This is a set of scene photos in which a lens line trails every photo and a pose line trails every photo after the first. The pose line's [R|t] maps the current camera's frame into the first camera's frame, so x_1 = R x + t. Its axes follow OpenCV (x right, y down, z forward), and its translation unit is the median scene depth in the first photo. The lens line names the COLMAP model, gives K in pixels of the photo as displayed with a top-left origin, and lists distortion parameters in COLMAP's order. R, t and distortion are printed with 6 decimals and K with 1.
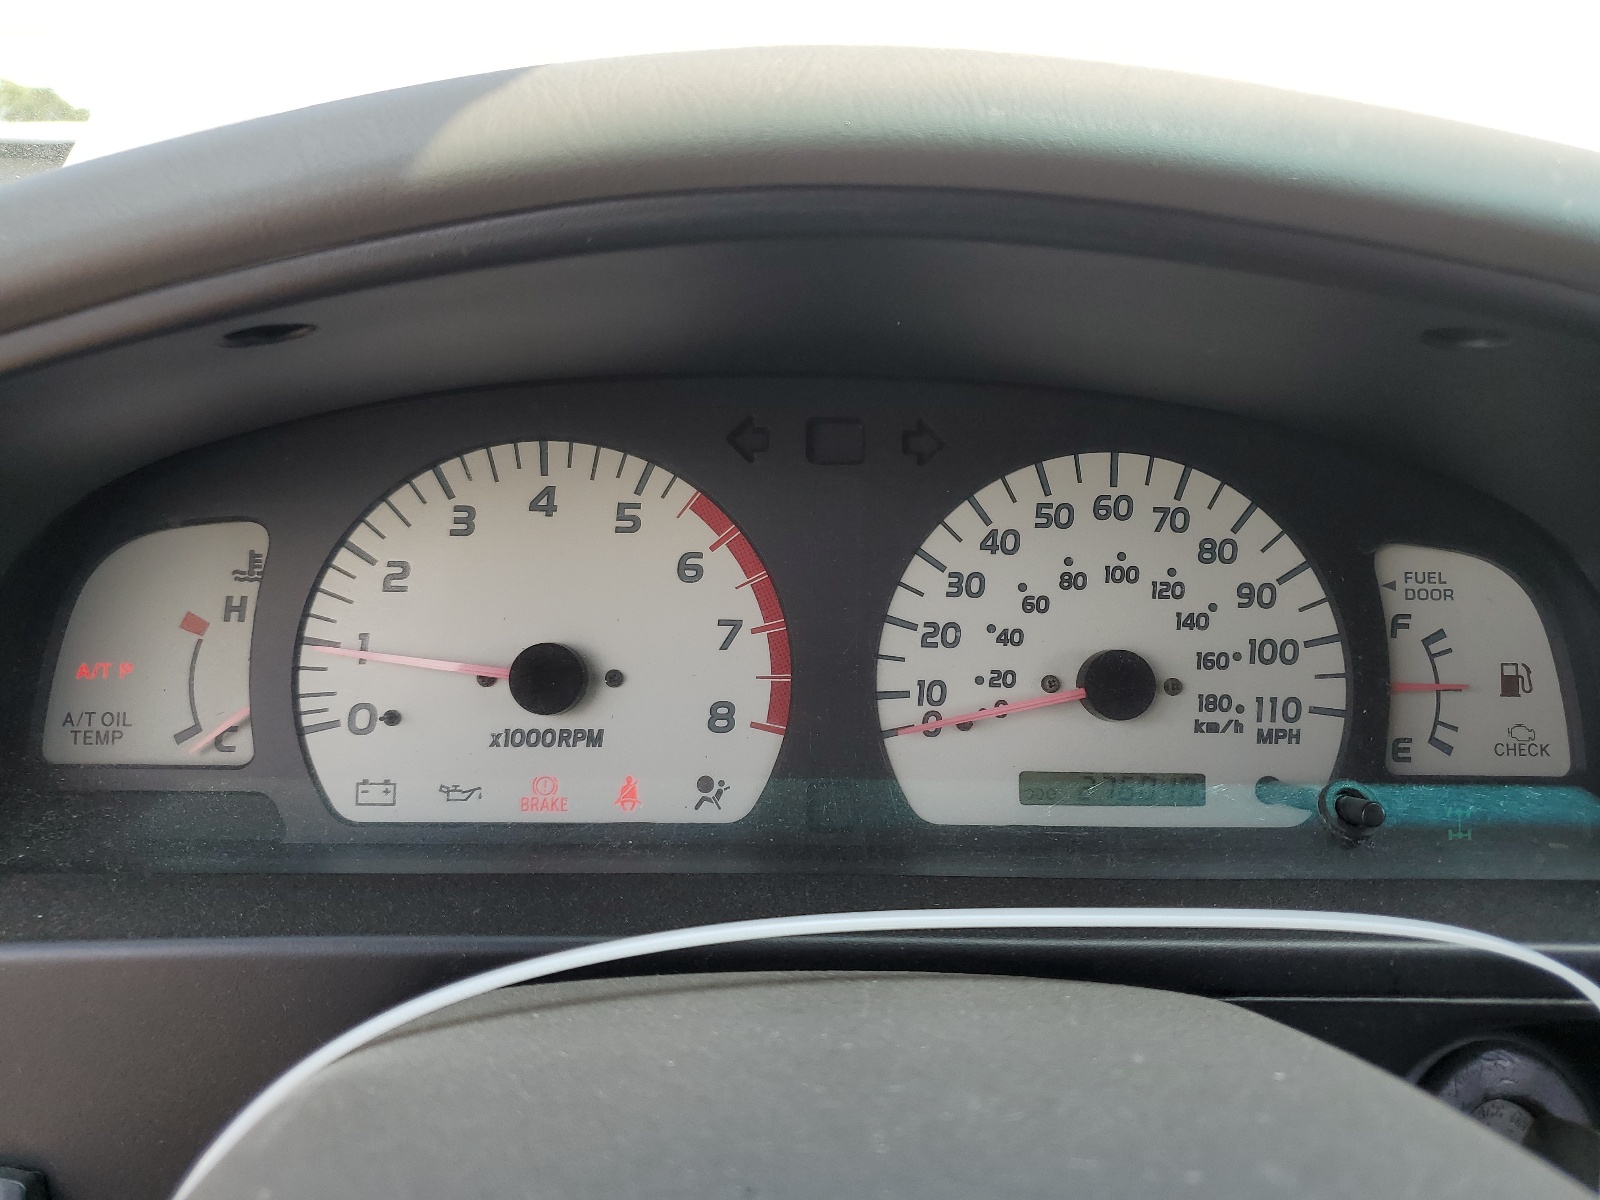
lens RADIAL K [[1215.8, 0, 800.0], [0, 1215.8, 600.0], [0, 0, 1]] dist [0.001560, -0.004637]
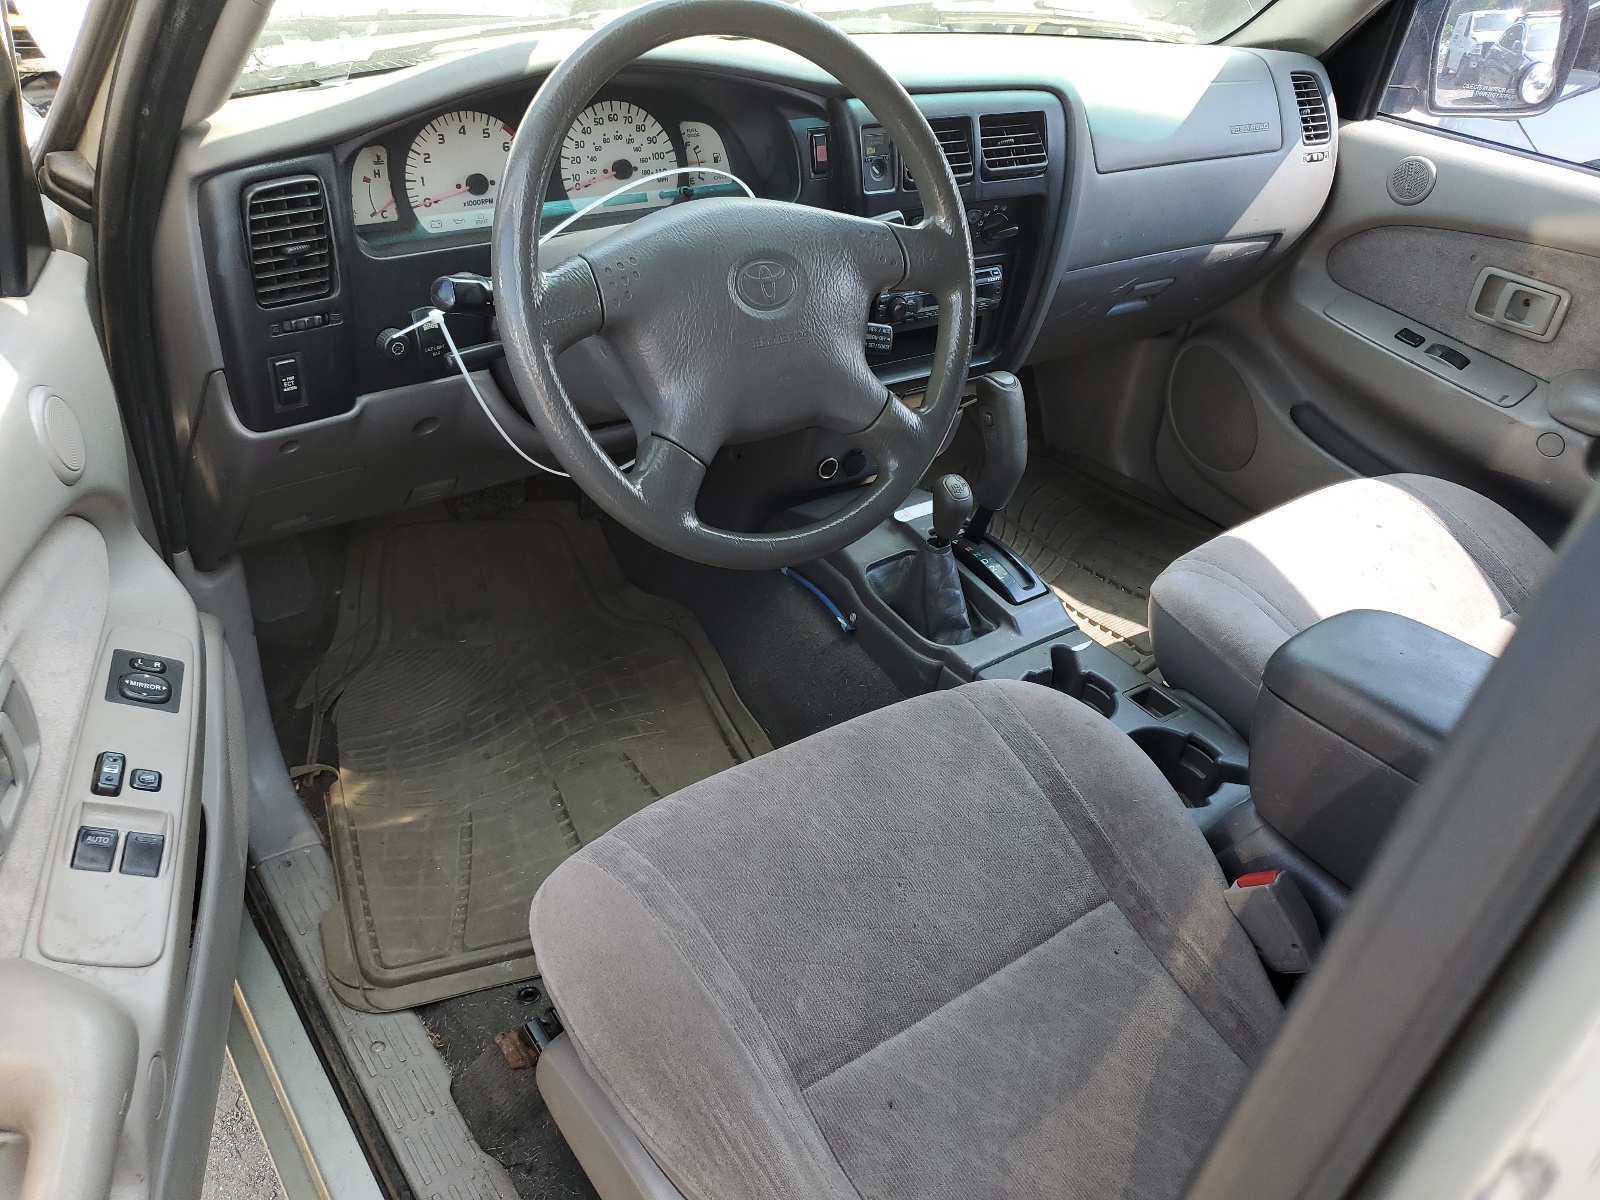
lens RADIAL K [[1215.8, 0, 800.0], [0, 1215.8, 600.0], [0, 0, 1]] dist [0.001560, -0.004637]
pose [[0.834100, -0.274840, 0.478268, -1.403351], [0.087465, 0.921963, 0.377273, -0.070395], [-0.544635, -0.272852, 0.793048, -2.558437]]
